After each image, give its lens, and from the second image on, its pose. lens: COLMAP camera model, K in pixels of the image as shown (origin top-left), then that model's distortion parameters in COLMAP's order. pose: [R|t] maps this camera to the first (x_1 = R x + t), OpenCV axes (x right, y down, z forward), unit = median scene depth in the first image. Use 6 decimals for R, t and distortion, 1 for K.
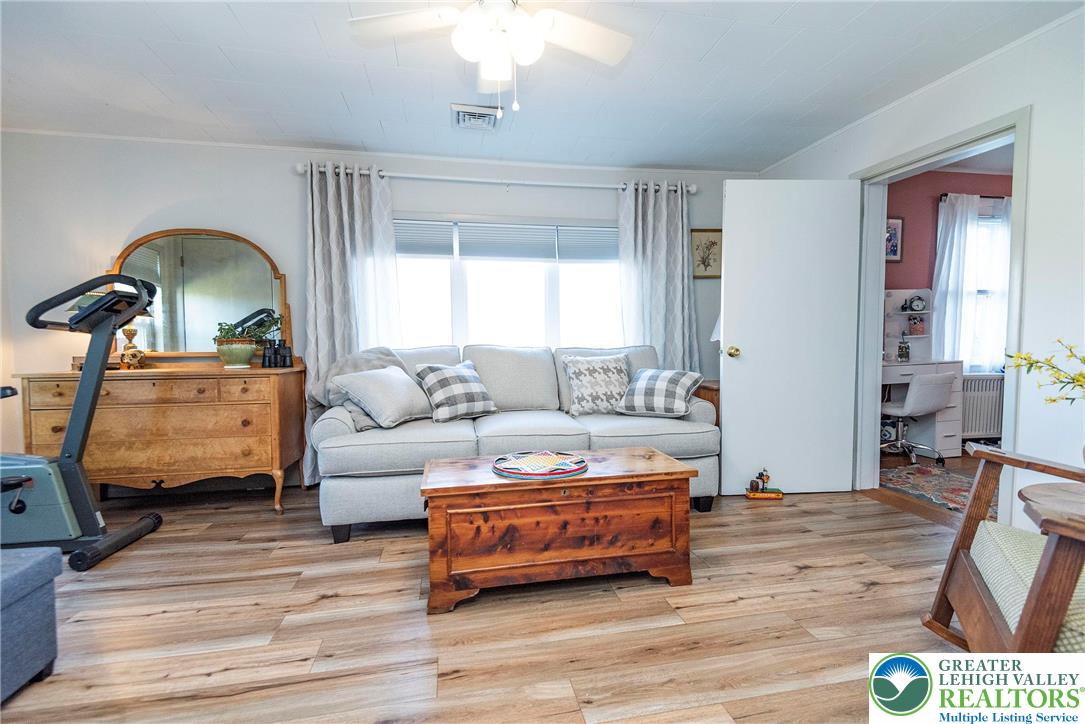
lens RADIAL K [[481.5, 0, 542.5], [0, 481.5, 362.0], [0, 0, 1]] dist [0.002773, 0.000105]
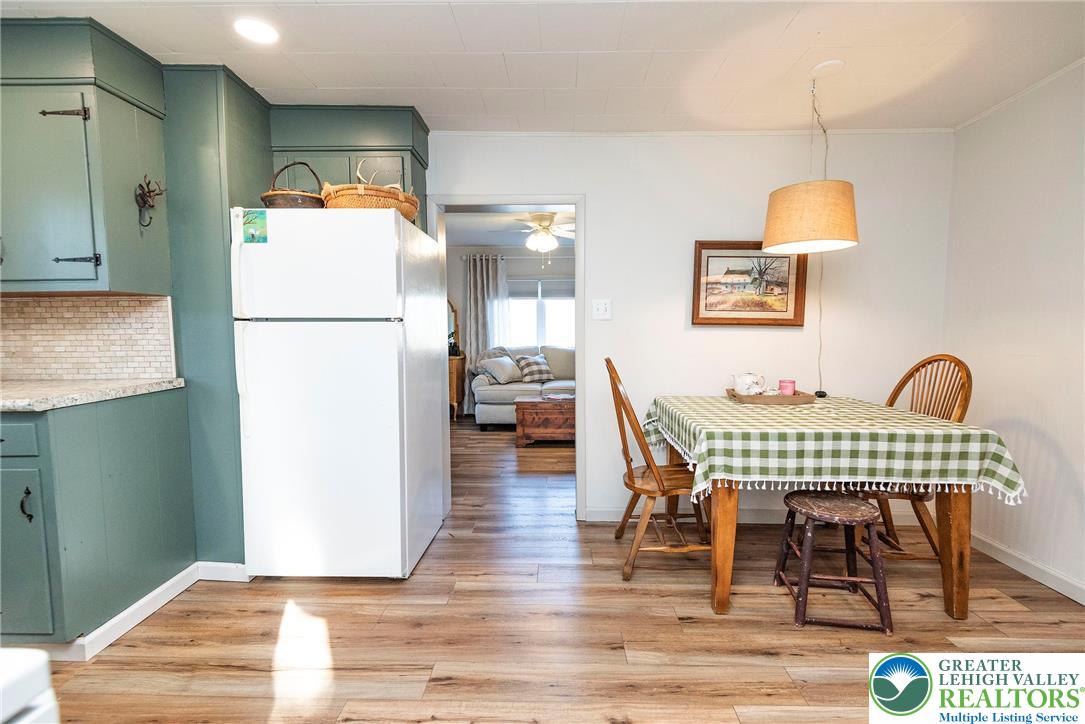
lens RADIAL K [[481.5, 0, 542.5], [0, 481.5, 362.0], [0, 0, 1]] dist [0.002773, 0.000105]
pose [[0.972393, 0.023033, -0.232209, 0.332392], [-0.018135, 0.999566, 0.023204, -0.018458], [0.232643, -0.018353, 0.972389, -1.003978]]
